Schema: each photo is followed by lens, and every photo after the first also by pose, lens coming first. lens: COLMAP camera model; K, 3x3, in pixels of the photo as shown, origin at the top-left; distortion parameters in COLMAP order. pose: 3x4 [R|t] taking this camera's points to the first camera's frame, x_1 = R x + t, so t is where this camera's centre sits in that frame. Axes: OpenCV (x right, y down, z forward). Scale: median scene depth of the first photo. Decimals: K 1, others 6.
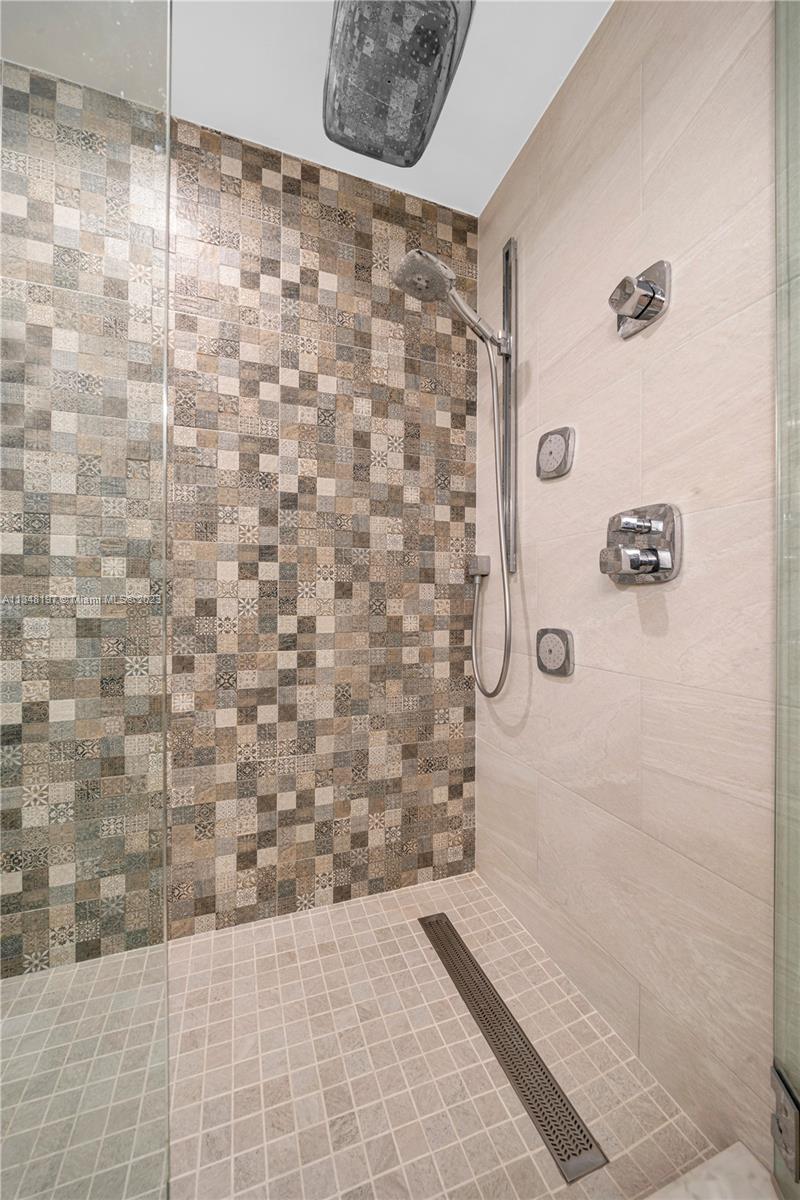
lens RADIAL K [[390.8, 0, 402.5], [0, 390.8, 603.8], [0, 0, 1]] dist [-0.004533, 0.000701]
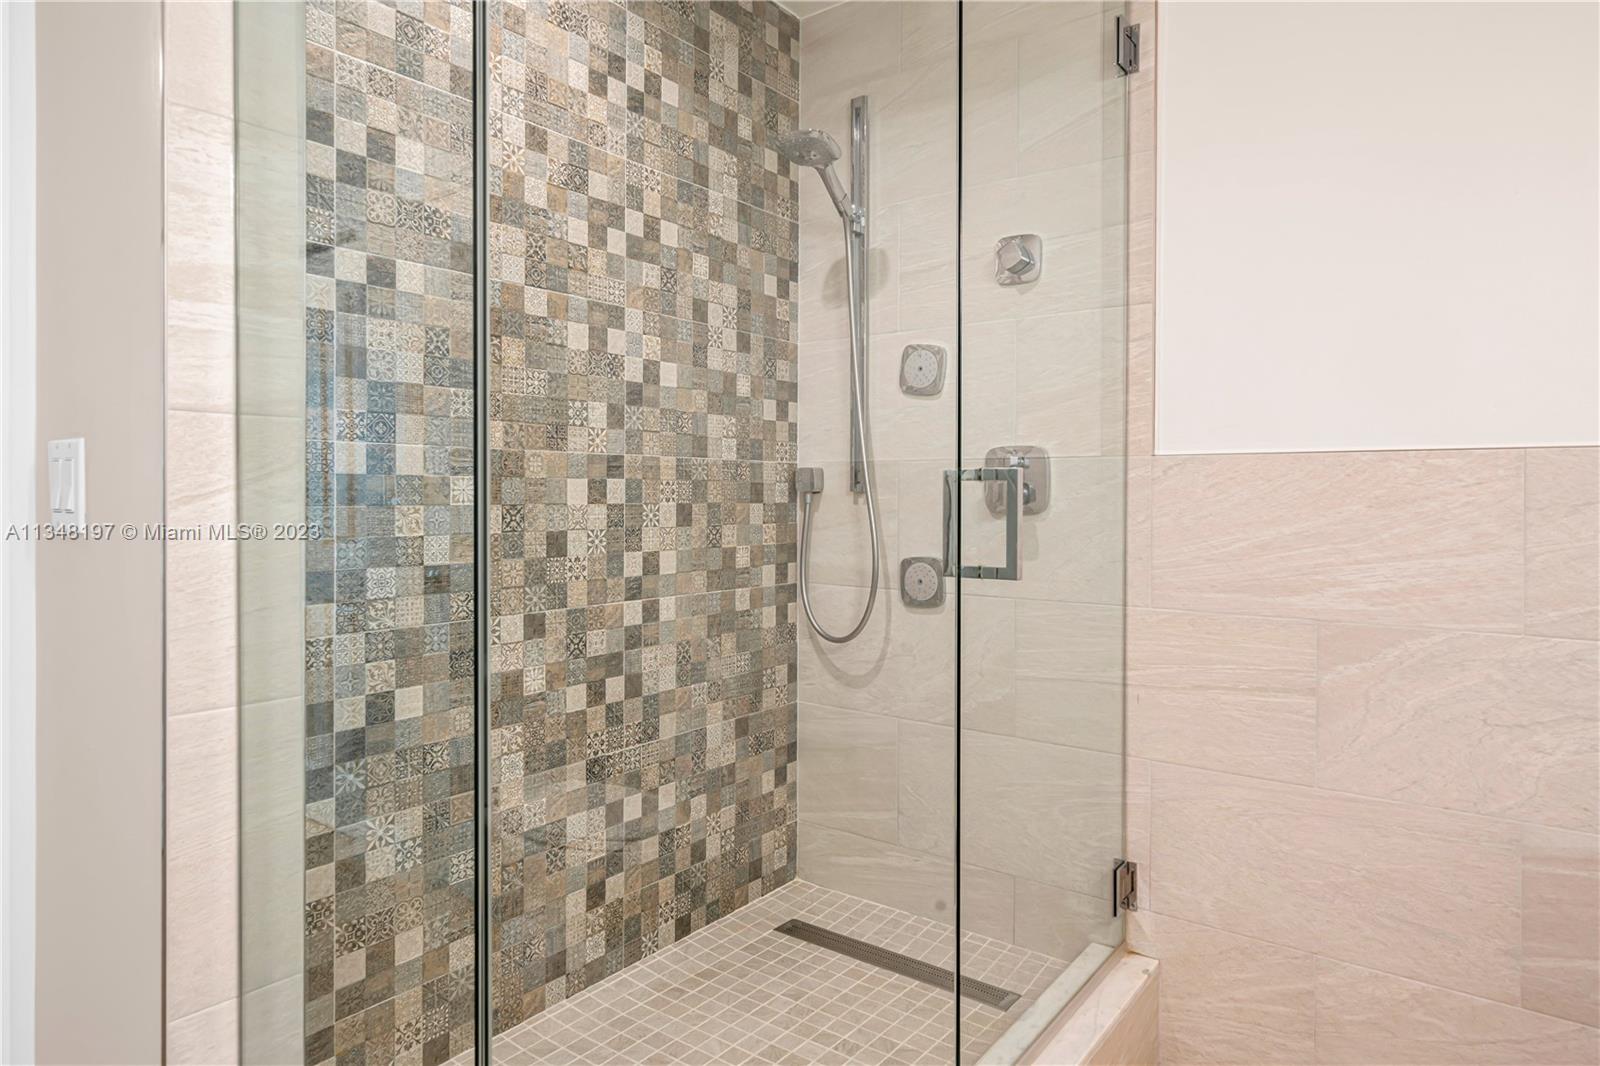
lens RADIAL K [[1049.3, 0, 748.4], [0, 1049.3, 505.2], [0, 0, 1]] dist [0.006164, 0.000233]
pose [[0.815949, -0.006360, 0.578089, -1.285123], [0.001223, 0.999956, 0.009275, -0.076750], [-0.578122, -0.006861, 0.815921, -0.736276]]
